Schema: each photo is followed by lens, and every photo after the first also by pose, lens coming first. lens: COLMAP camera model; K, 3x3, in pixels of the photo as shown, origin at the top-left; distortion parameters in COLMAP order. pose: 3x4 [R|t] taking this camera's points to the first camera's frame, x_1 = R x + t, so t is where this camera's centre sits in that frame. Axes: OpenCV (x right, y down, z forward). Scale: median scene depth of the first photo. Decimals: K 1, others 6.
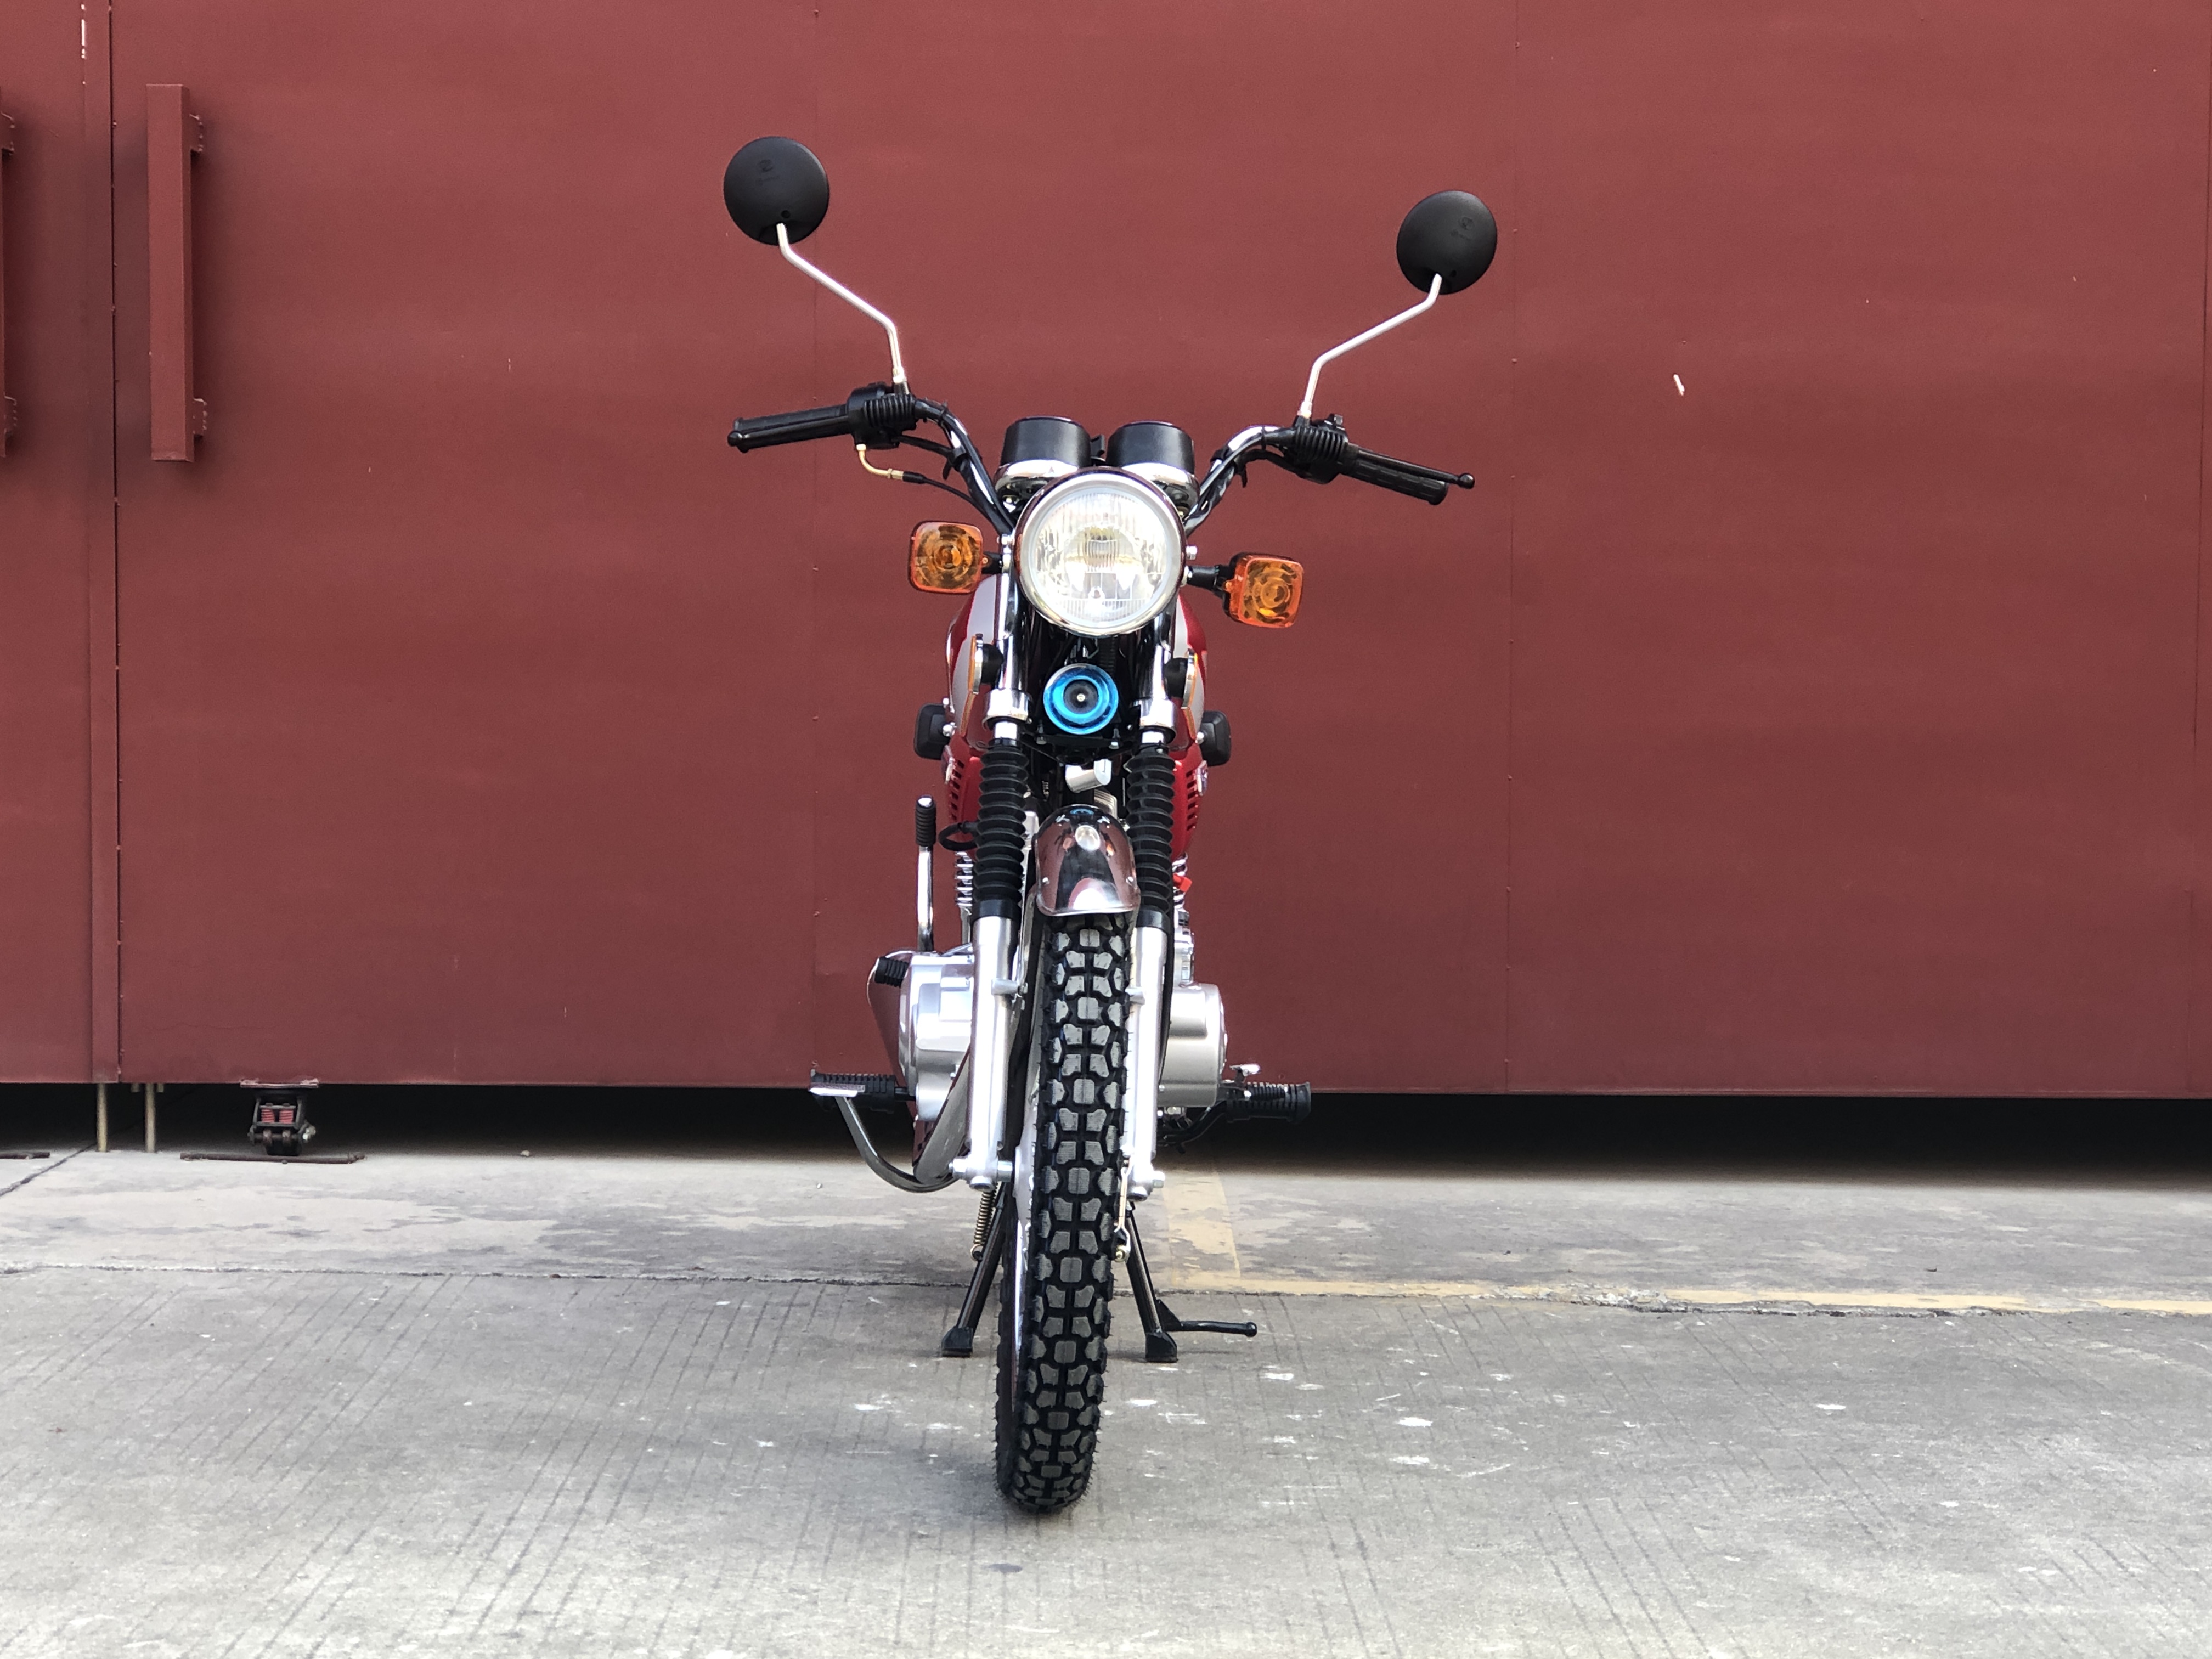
lens RADIAL K [[4614.3, 0, 1112.8], [0, 4614.3, 833.0], [0, 0, 1]] dist [0.095355, 0.000000]
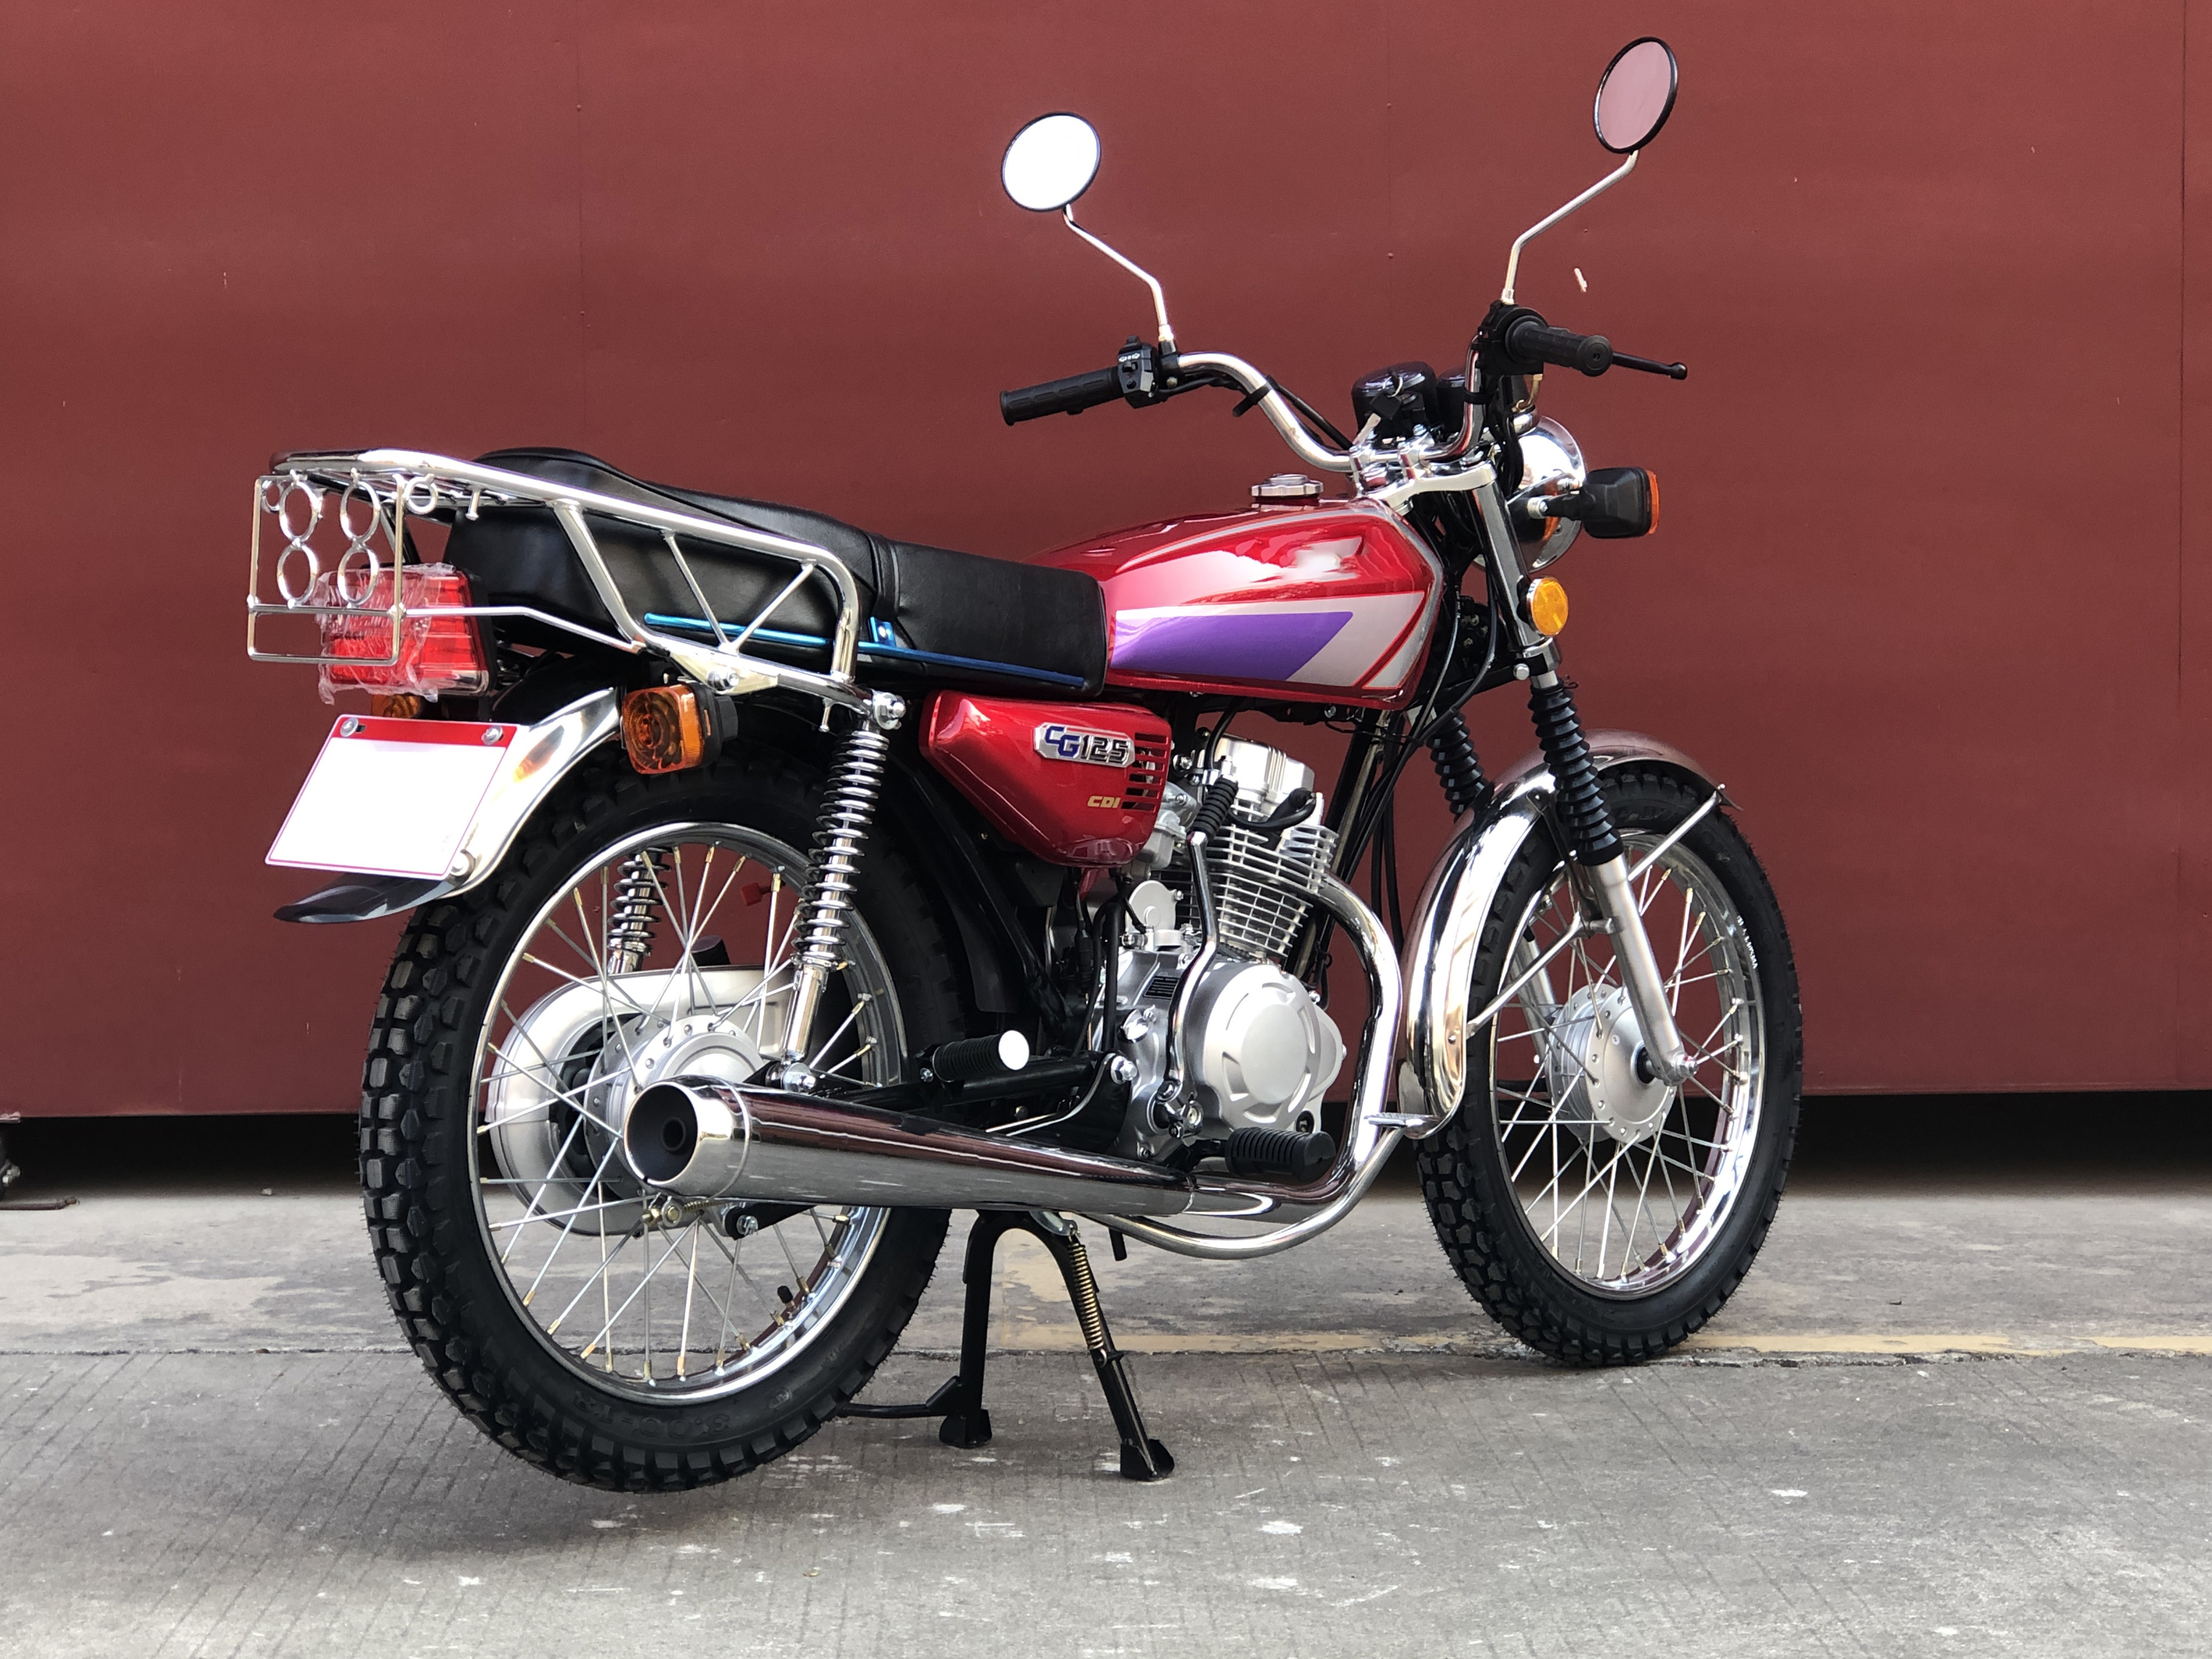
lens RADIAL K [[4614.3, 0, 1101.0], [0, 4614.3, 812.1], [0, 0, 1]] dist [0.095355, 0.000000]
pose [[0.999670, -0.019116, 0.017188, 0.019449], [0.019093, 0.999817, 0.001493, -0.000138], [-0.017214, -0.001164, 0.999851, 0.165386]]
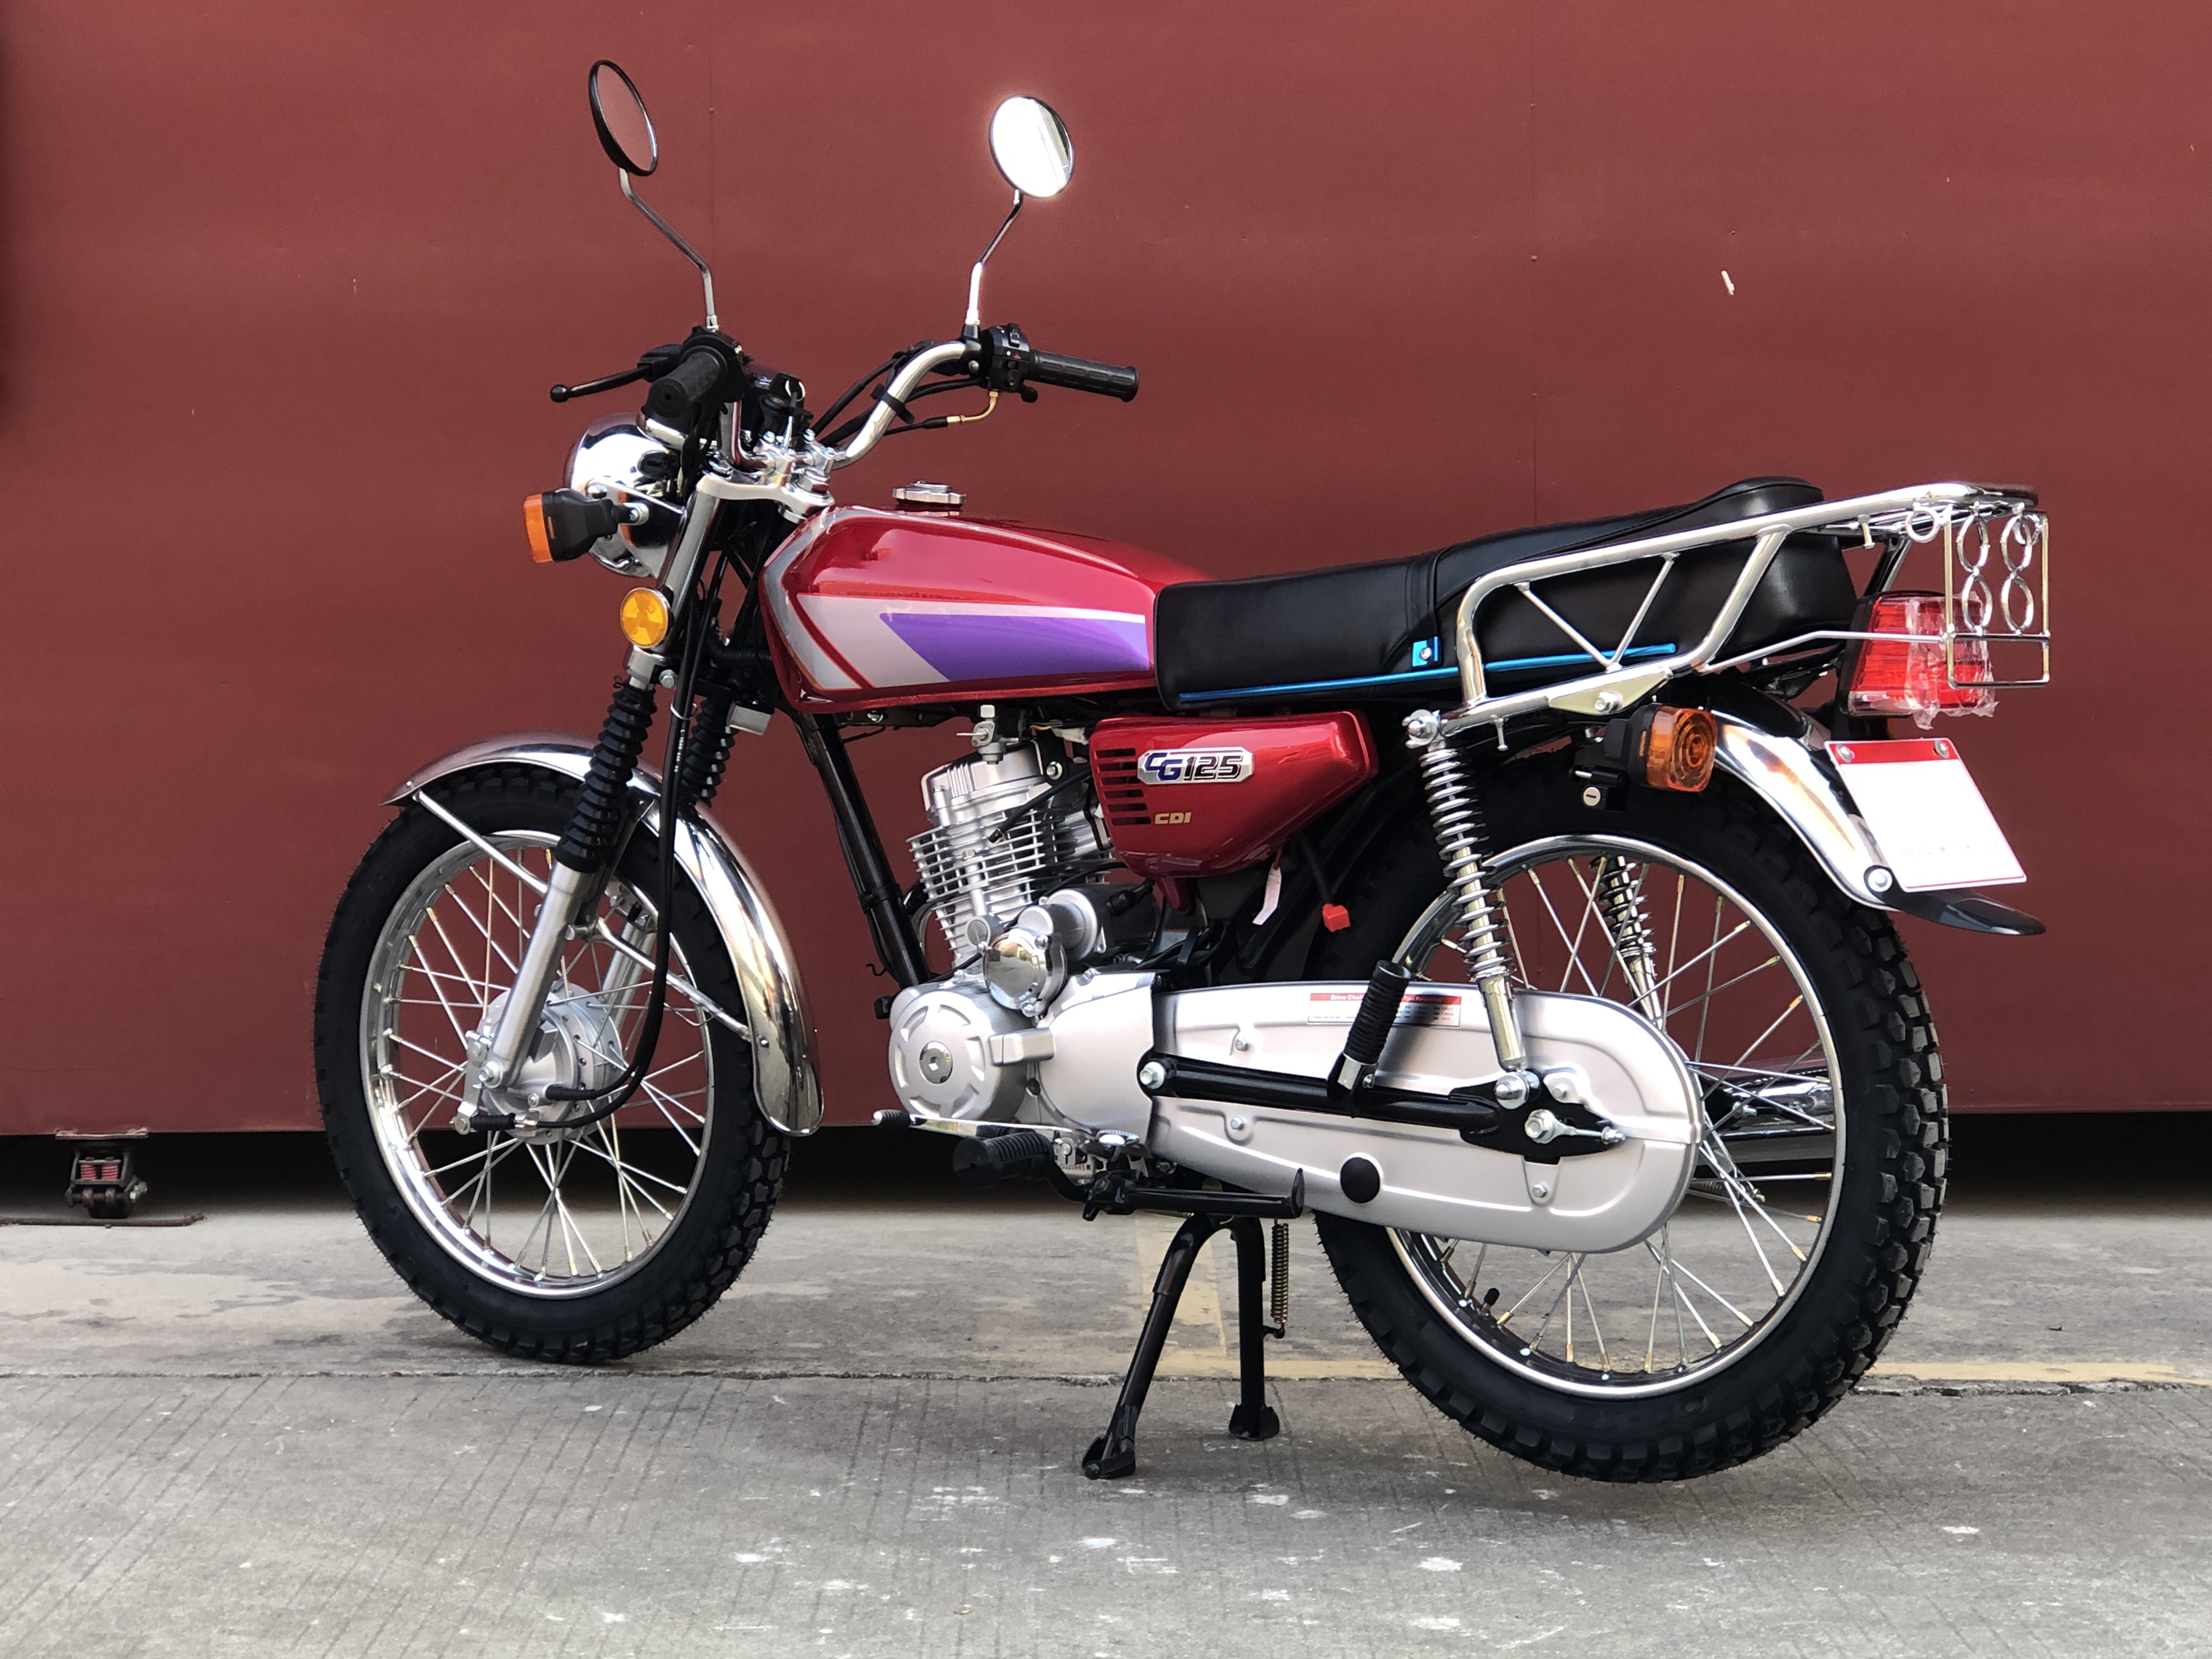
lens RADIAL K [[4614.3, 0, 1108.0], [0, 4614.3, 817.3], [0, 0, 1]] dist [0.095355, 0.000000]
pose [[0.999815, -0.018942, -0.003446, 0.011841], [0.018950, 0.999818, 0.002194, -0.003197], [0.003404, -0.002258, 0.999992, 0.181329]]
